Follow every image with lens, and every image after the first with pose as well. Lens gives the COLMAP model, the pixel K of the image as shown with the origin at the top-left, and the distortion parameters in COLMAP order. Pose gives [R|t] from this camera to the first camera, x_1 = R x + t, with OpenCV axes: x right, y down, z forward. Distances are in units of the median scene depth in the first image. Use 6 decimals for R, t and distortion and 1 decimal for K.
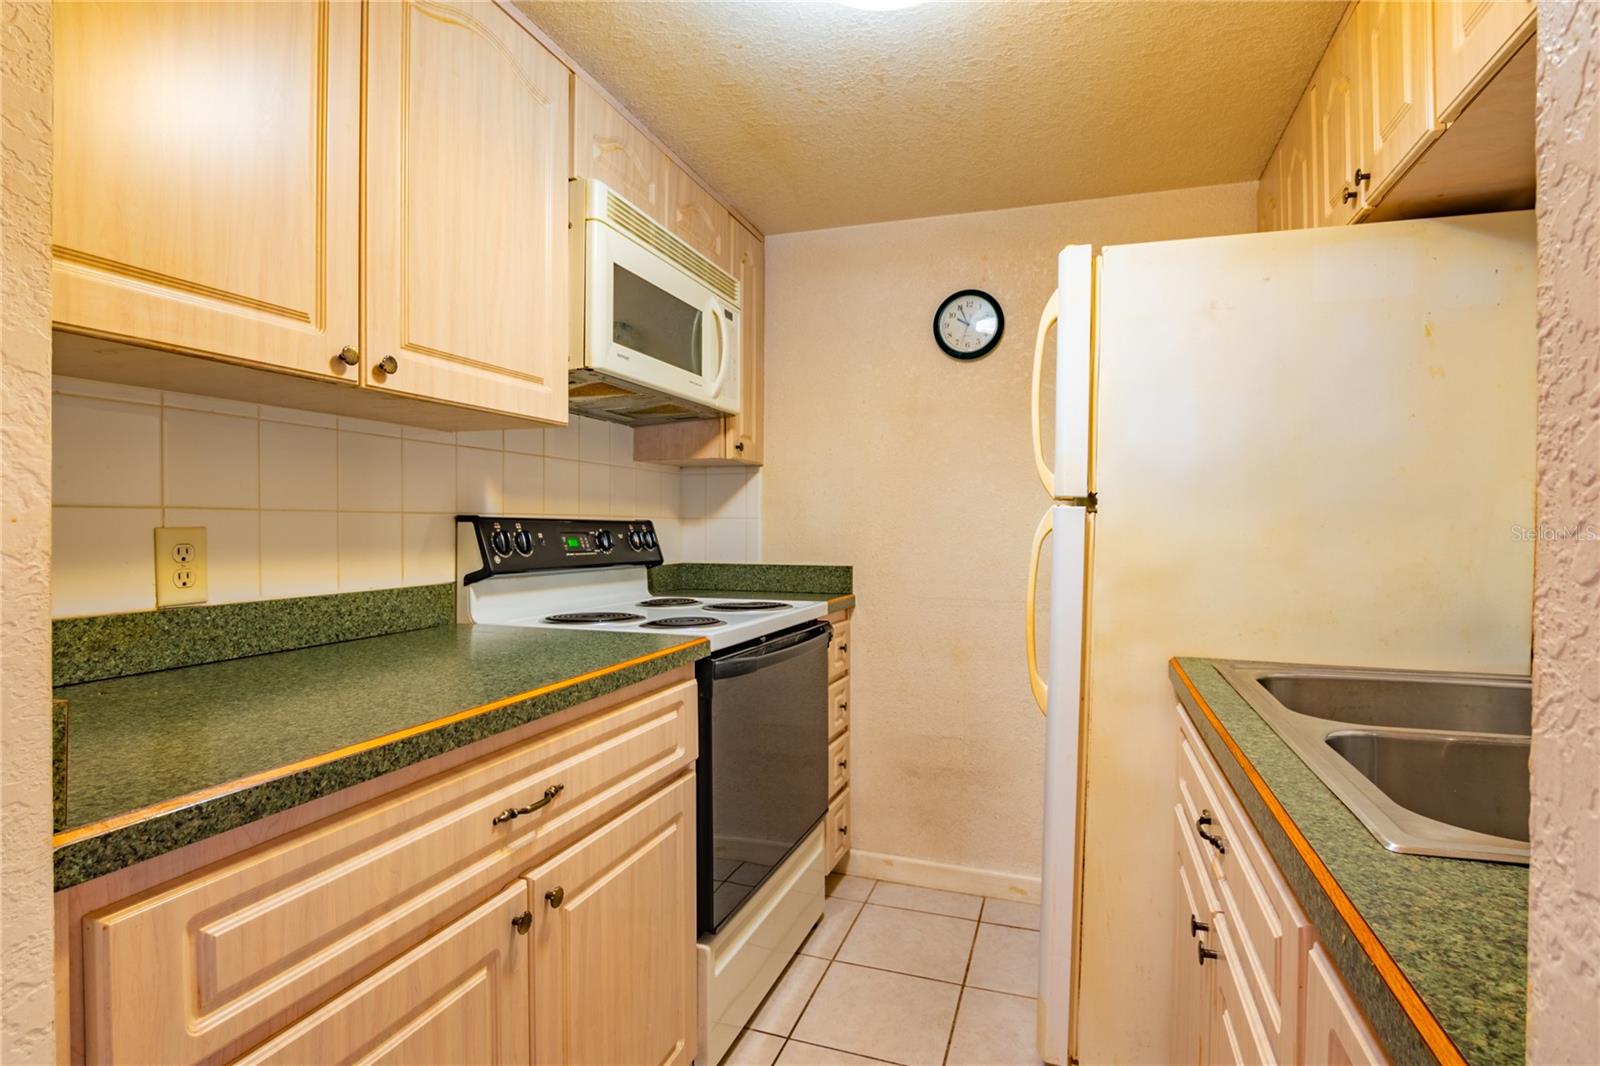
lens RADIAL K [[779.8, 0, 810.1], [0, 779.8, 524.4], [0, 0, 1]] dist [-0.019438, 0.002344]
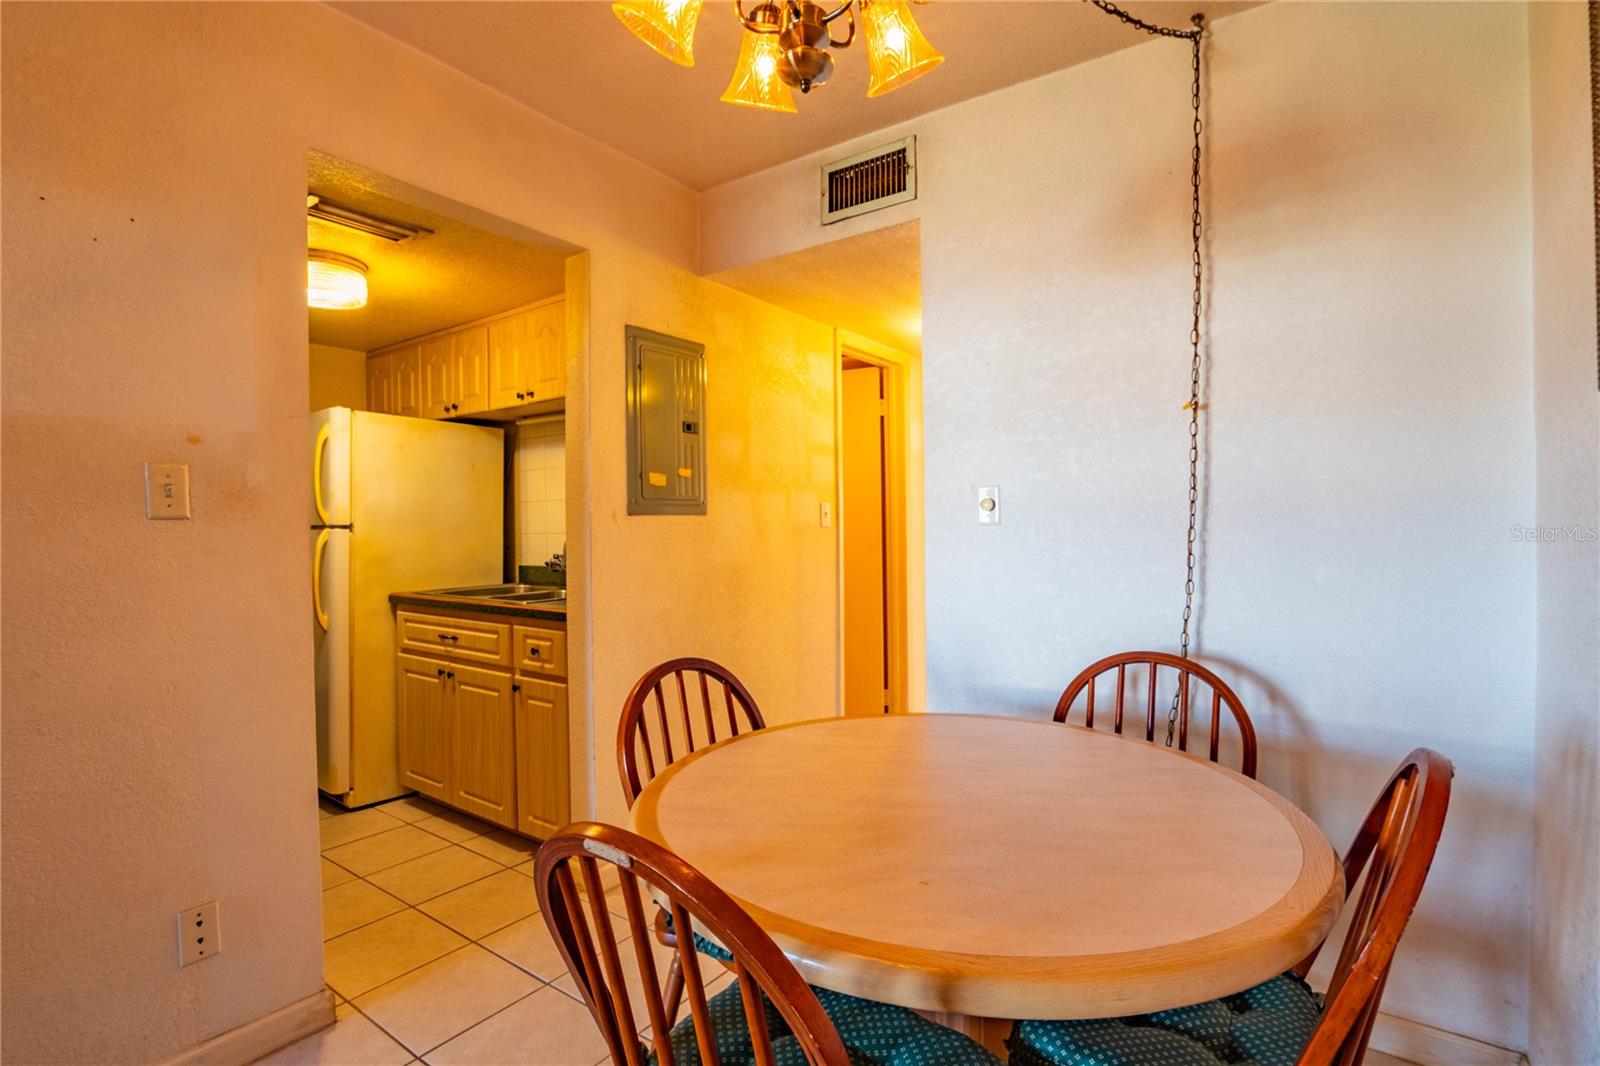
lens RADIAL K [[738.7, 0, 804.3], [0, 738.7, 530.1], [0, 0, 1]] dist [-0.030712, -0.000289]
pose [[0.277319, -0.015594, 0.960651, -0.790830], [0.007172, 0.999874, 0.014160, -0.025771], [-0.960751, 0.002963, 0.277396, -0.496950]]
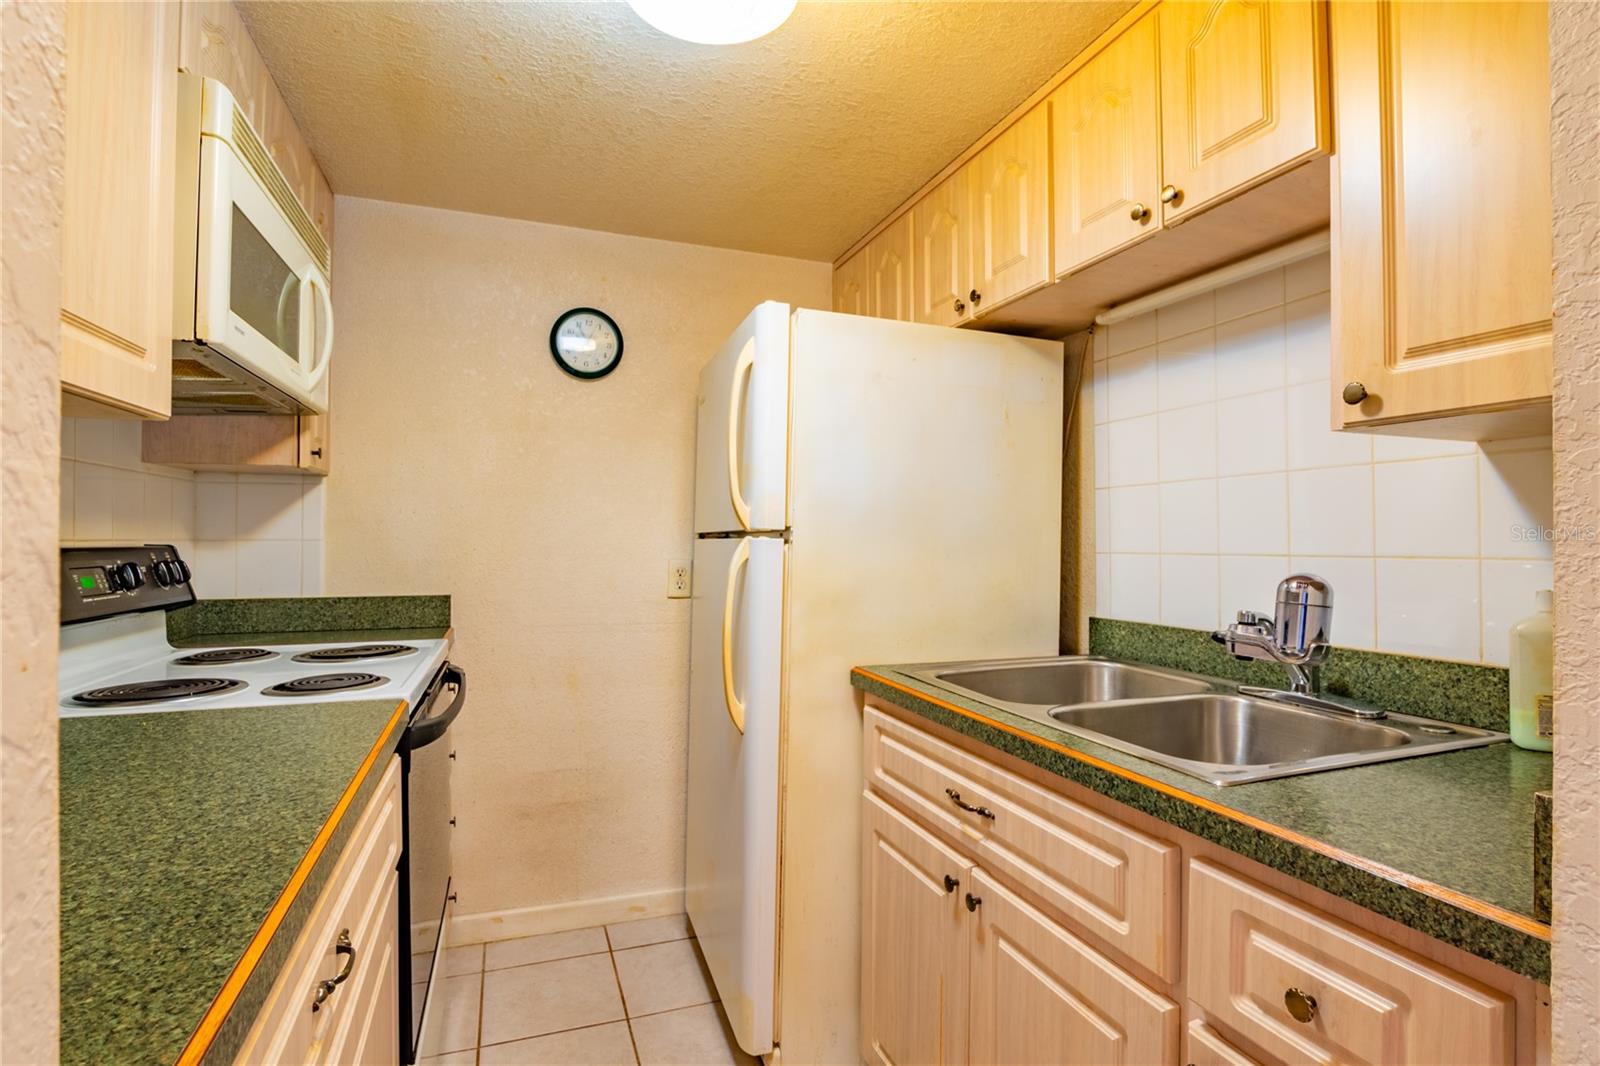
lens RADIAL K [[779.8, 0, 799.9], [0, 779.8, 526.9], [0, 0, 1]] dist [-0.019438, 0.002344]
pose [[0.779819, 0.010210, 0.625922, -0.205912], [-0.004484, 0.999932, -0.010725, -0.017536], [-0.625989, 0.005557, 0.779812, 0.073753]]
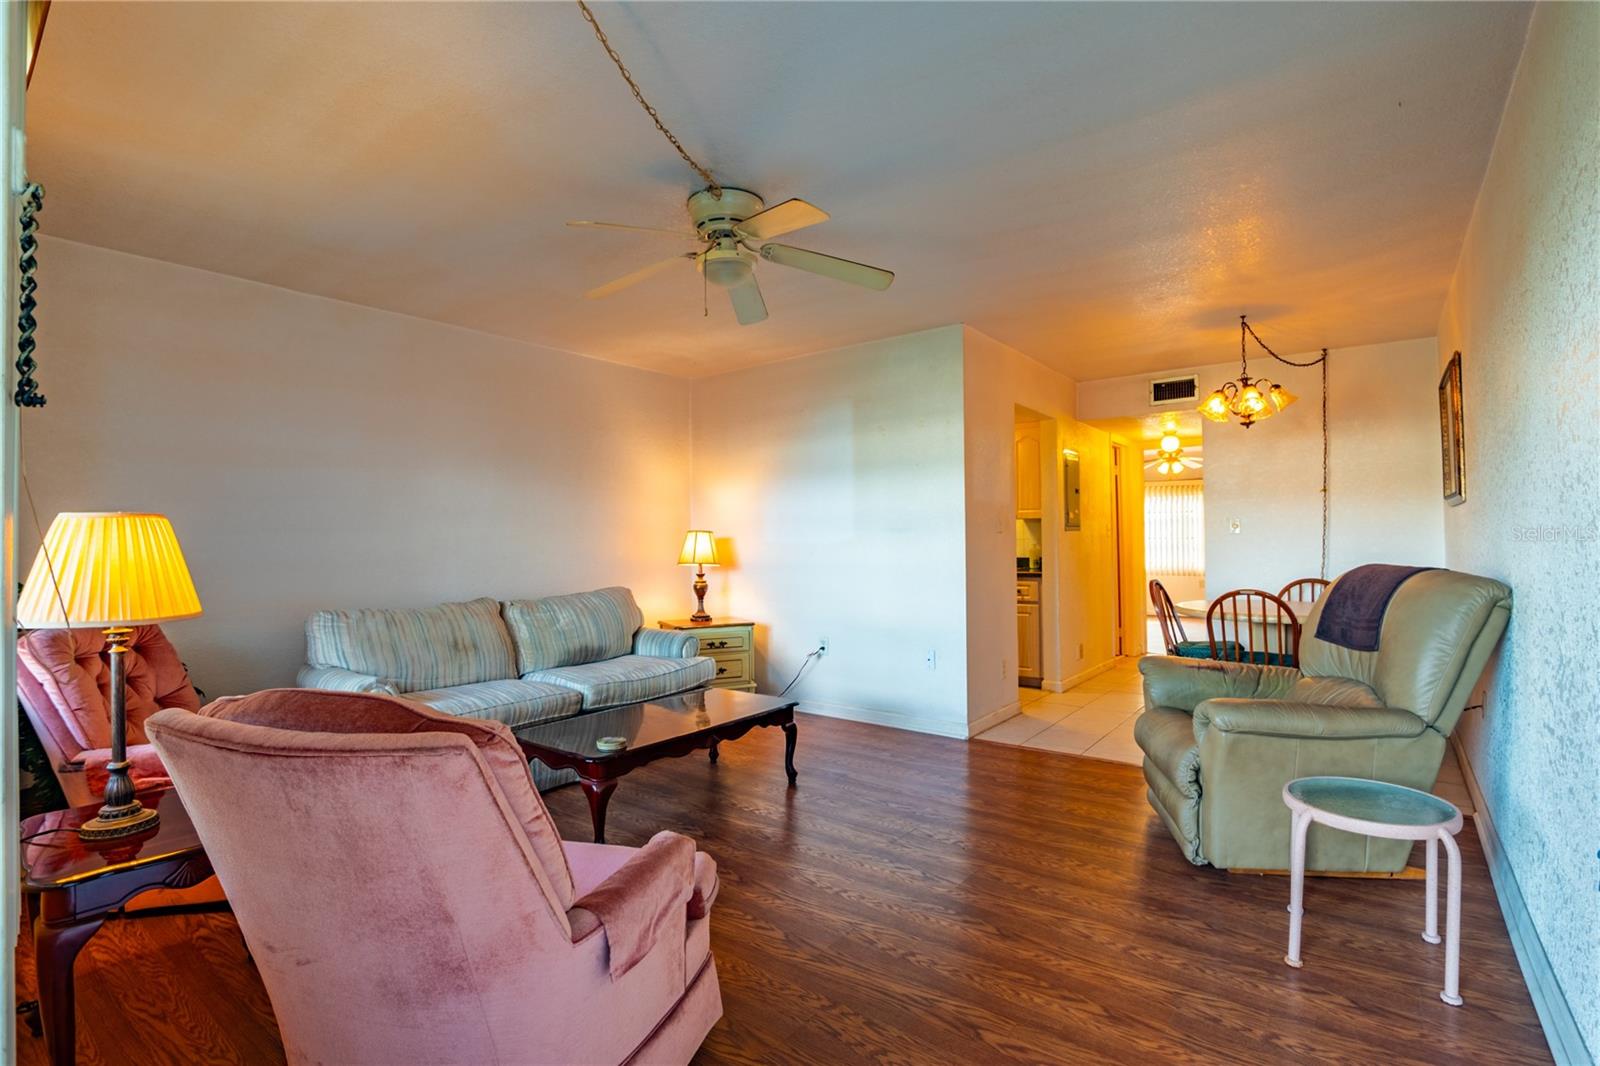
lens RADIAL K [[738.7, 0, 805.2], [0, 738.7, 523.3], [0, 0, 1]] dist [-0.030712, -0.000289]
pose [[0.312114, 0.030961, 0.949540, -2.405090], [0.001987, 0.999445, -0.033241, 0.020722], [-0.950043, 0.012261, 0.311879, 0.096339]]
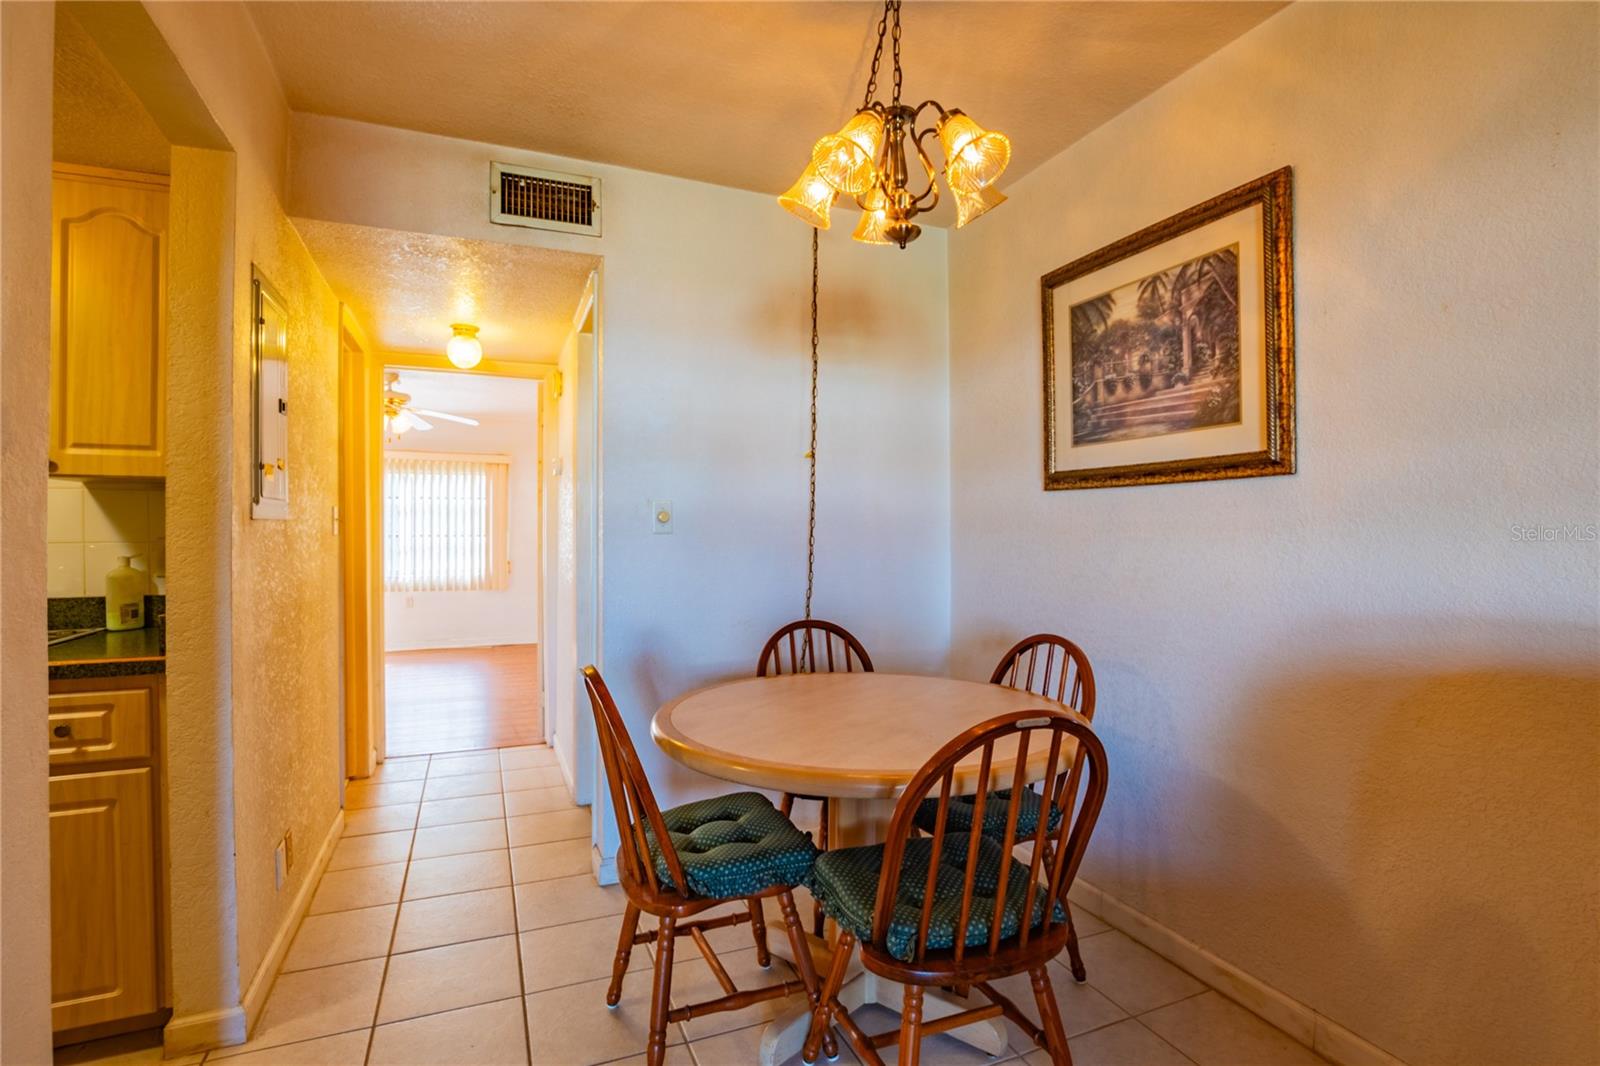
lens RADIAL K [[779.8, 0, 811.0], [0, 779.8, 535.4], [0, 0, 1]] dist [-0.019438, 0.002344]
pose [[-0.671268, 0.006888, 0.741183, -0.847345], [0.002082, 0.999970, -0.007407, -0.007349], [-0.741212, -0.003429, -0.671263, 0.149874]]
